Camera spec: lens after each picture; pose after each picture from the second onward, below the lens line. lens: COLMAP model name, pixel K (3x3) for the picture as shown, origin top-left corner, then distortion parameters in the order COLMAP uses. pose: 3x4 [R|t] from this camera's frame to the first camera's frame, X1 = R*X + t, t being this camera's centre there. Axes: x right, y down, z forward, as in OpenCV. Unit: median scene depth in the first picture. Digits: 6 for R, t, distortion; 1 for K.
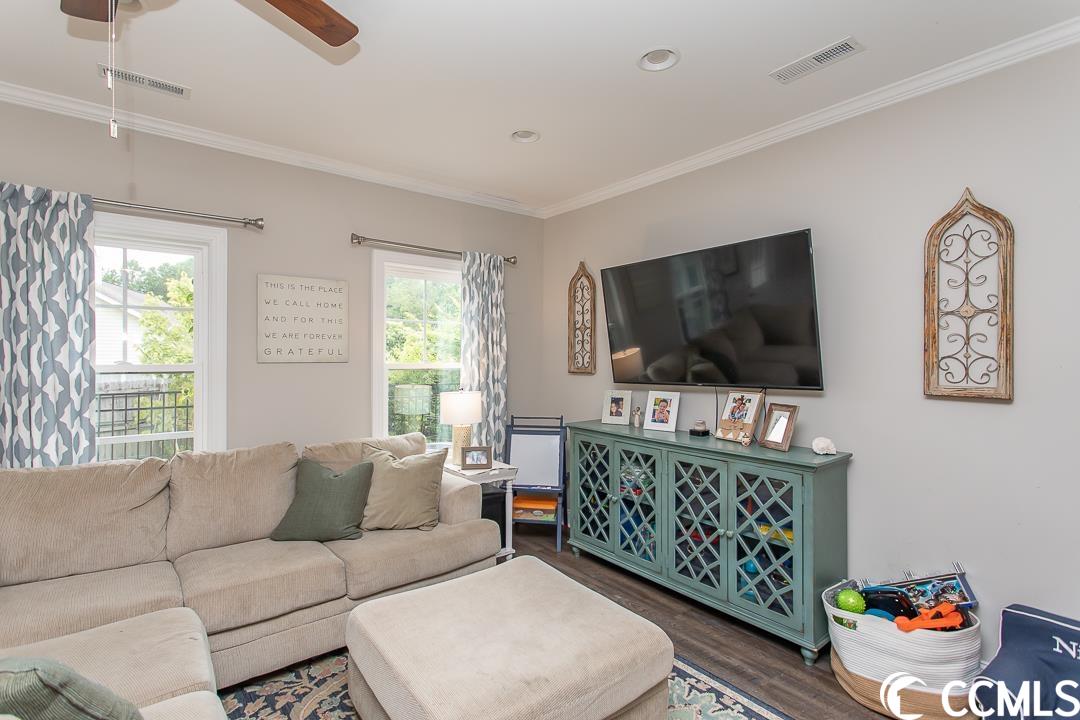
lens RADIAL K [[509.5, 0, 538.4], [0, 509.5, 357.1], [0, 0, 1]] dist [0.001009, 0.001818]
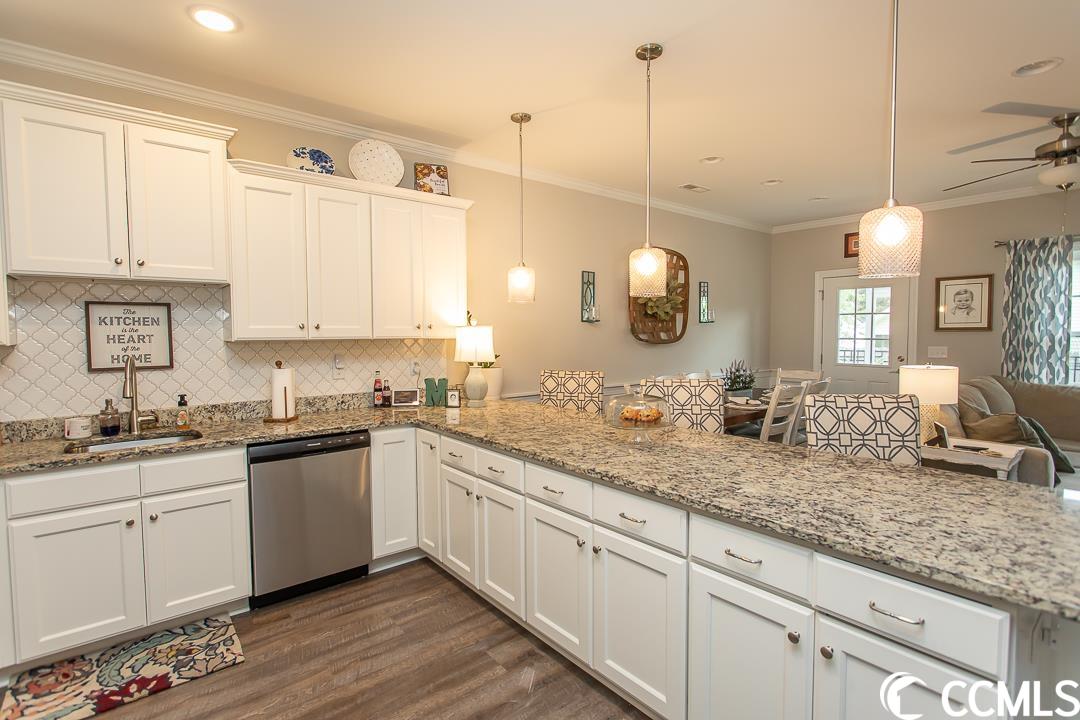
lens RADIAL K [[517.7, 0, 535.9], [0, 517.7, 355.5], [0, 0, 1]] dist [-0.016860, 0.006865]
pose [[0.017849, 0.042401, -0.998941, 0.803340], [0.004010, 0.999089, 0.042479, 0.015611], [0.999833, -0.004764, 0.017663, -0.809878]]
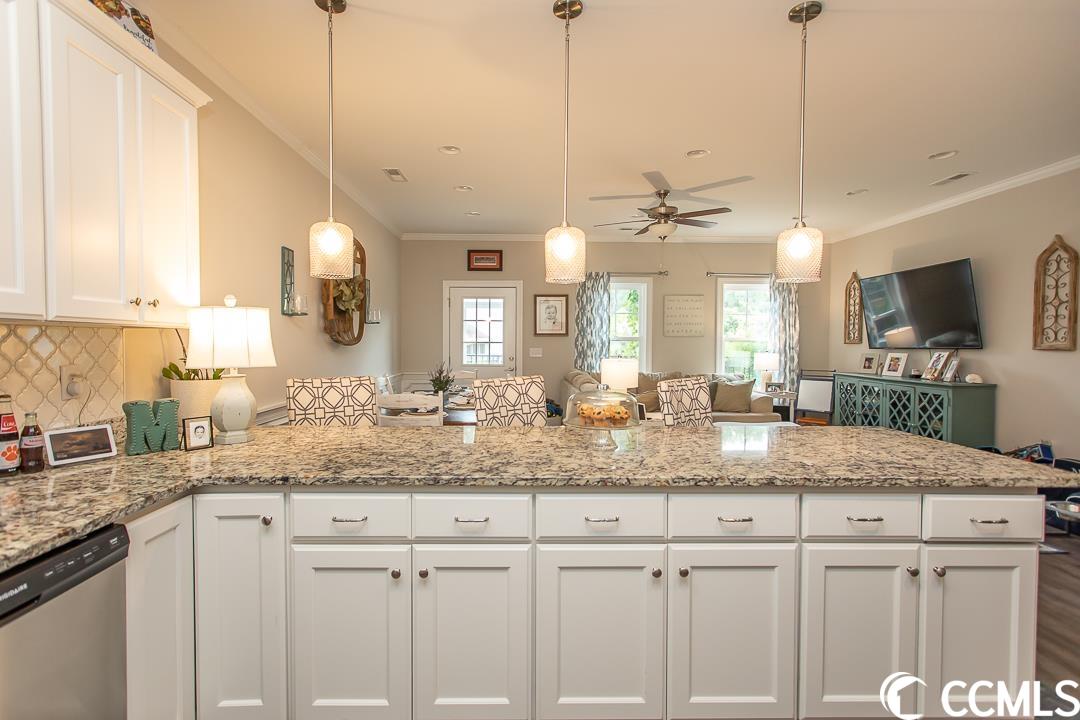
lens RADIAL K [[509.5, 0, 529.8], [0, 509.5, 358.3], [0, 0, 1]] dist [0.001009, 0.001818]
pose [[0.796271, 0.020243, -0.604602, 0.359002], [-0.002336, 0.999535, 0.030388, 0.045251], [0.604936, -0.022785, 0.795948, -1.245863]]
